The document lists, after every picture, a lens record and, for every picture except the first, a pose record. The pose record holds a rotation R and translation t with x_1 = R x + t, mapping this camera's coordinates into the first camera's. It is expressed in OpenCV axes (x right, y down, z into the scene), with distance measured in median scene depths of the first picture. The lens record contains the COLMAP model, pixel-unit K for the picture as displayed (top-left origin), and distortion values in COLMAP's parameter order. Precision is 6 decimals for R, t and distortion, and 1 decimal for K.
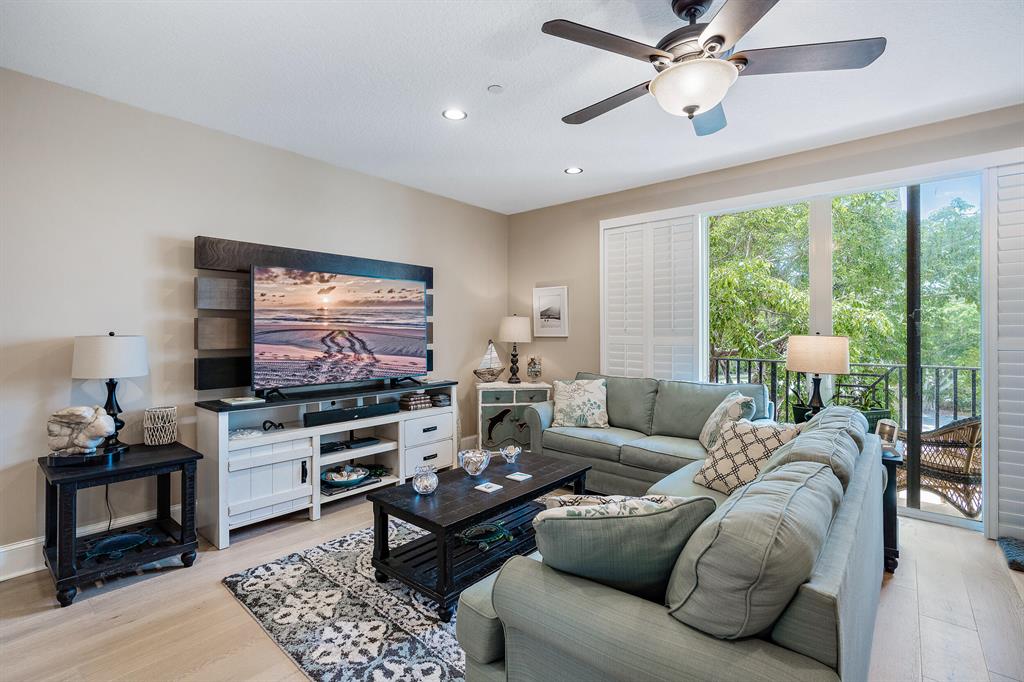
lens RADIAL K [[470.7, 0, 508.1], [0, 470.7, 333.7], [0, 0, 1]] dist [0.000899, 0.000909]
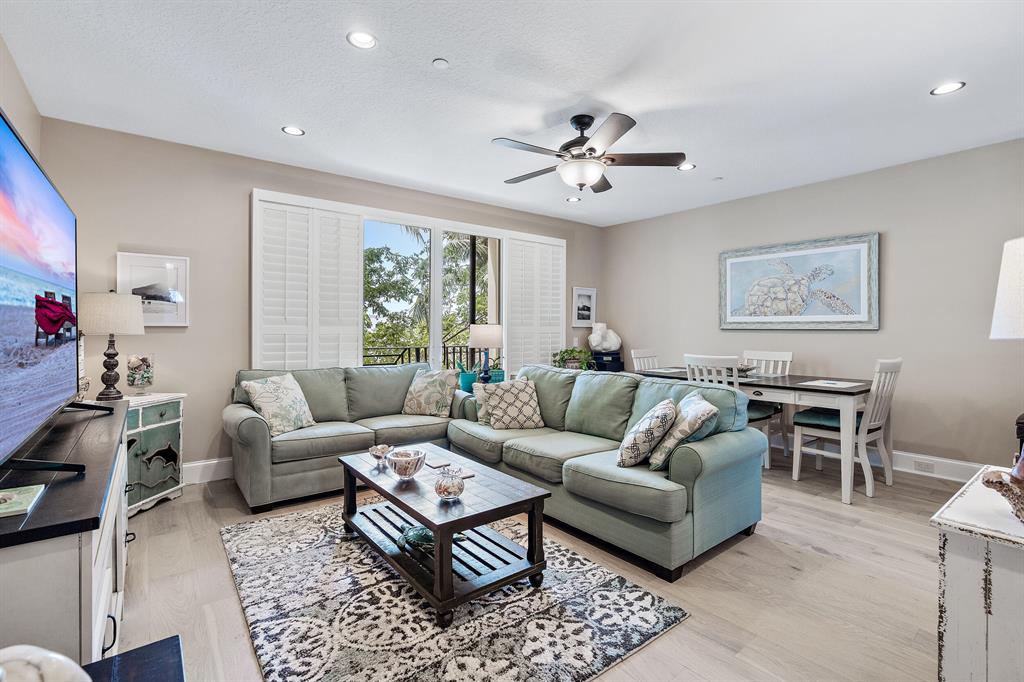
lens RADIAL K [[470.7, 0, 508.1], [0, 470.7, 333.7], [0, 0, 1]] dist [0.000899, 0.000909]
pose [[0.195651, -0.006321, 0.980653, -0.774474], [0.001696, 0.999980, 0.006107, 0.022065], [-0.980672, 0.000468, 0.195657, 0.560279]]
